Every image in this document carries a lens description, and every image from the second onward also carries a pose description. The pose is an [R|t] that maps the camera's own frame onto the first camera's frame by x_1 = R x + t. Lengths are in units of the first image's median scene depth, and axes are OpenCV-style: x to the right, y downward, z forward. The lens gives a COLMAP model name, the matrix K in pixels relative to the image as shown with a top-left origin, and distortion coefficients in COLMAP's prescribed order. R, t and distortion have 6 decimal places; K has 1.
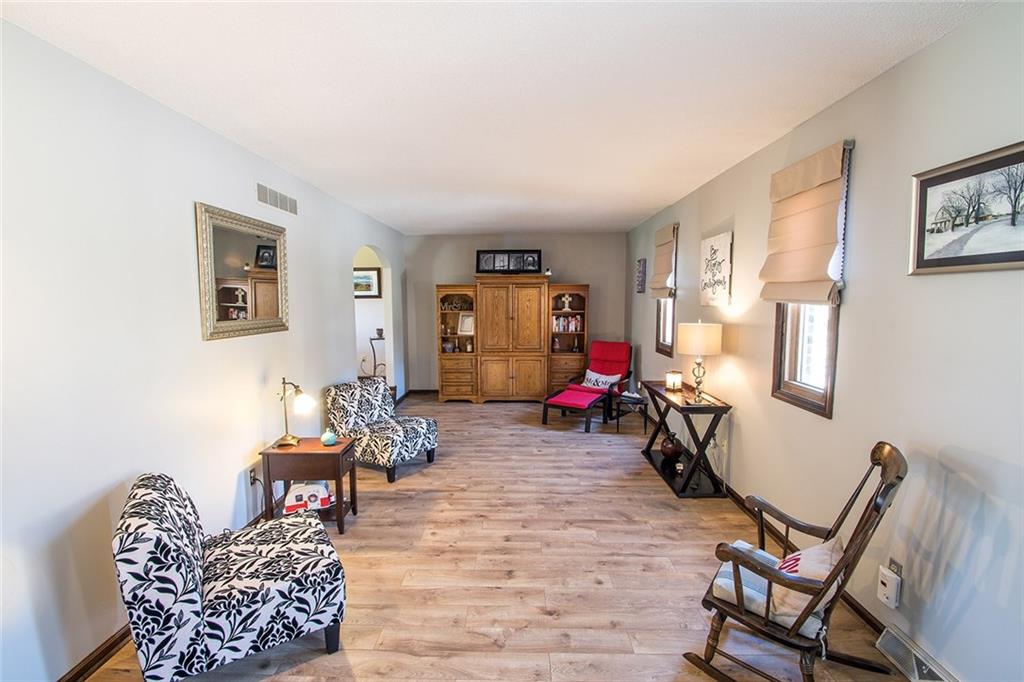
lens RADIAL K [[453.2, 0, 507.3], [0, 453.2, 340.2], [0, 0, 1]] dist [0.010493, -0.014318]
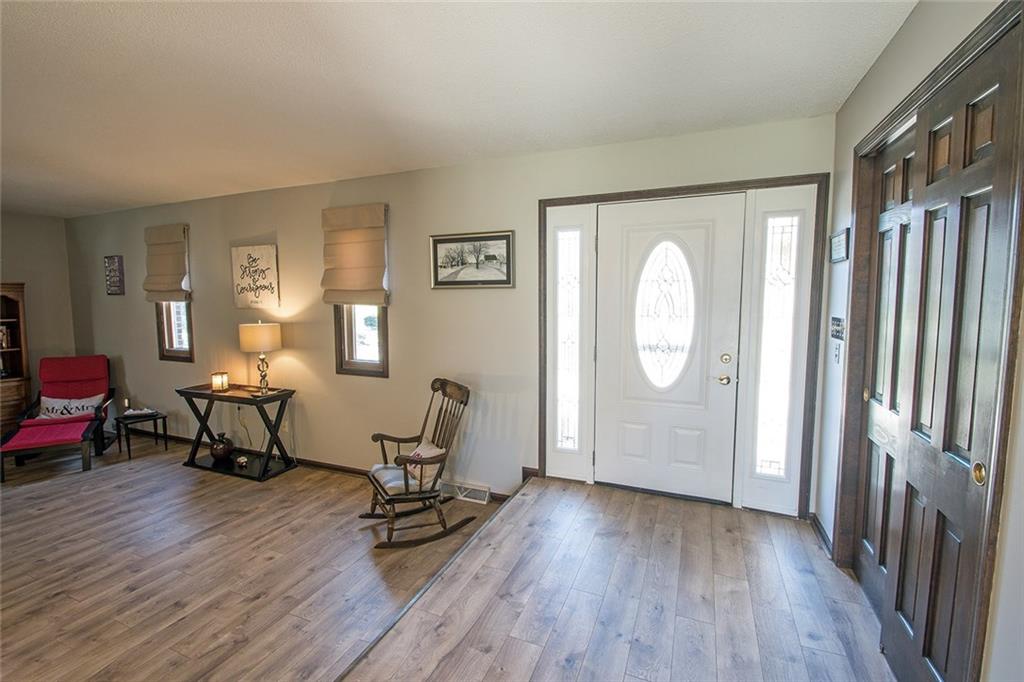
lens RADIAL K [[453.2, 0, 507.3], [0, 453.2, 340.2], [0, 0, 1]] dist [0.010493, -0.014318]
pose [[0.368307, -0.080255, 0.926234, -0.480811], [0.085574, 0.994964, 0.052183, -0.003072], [-0.925757, 0.060042, 0.373320, 0.018012]]
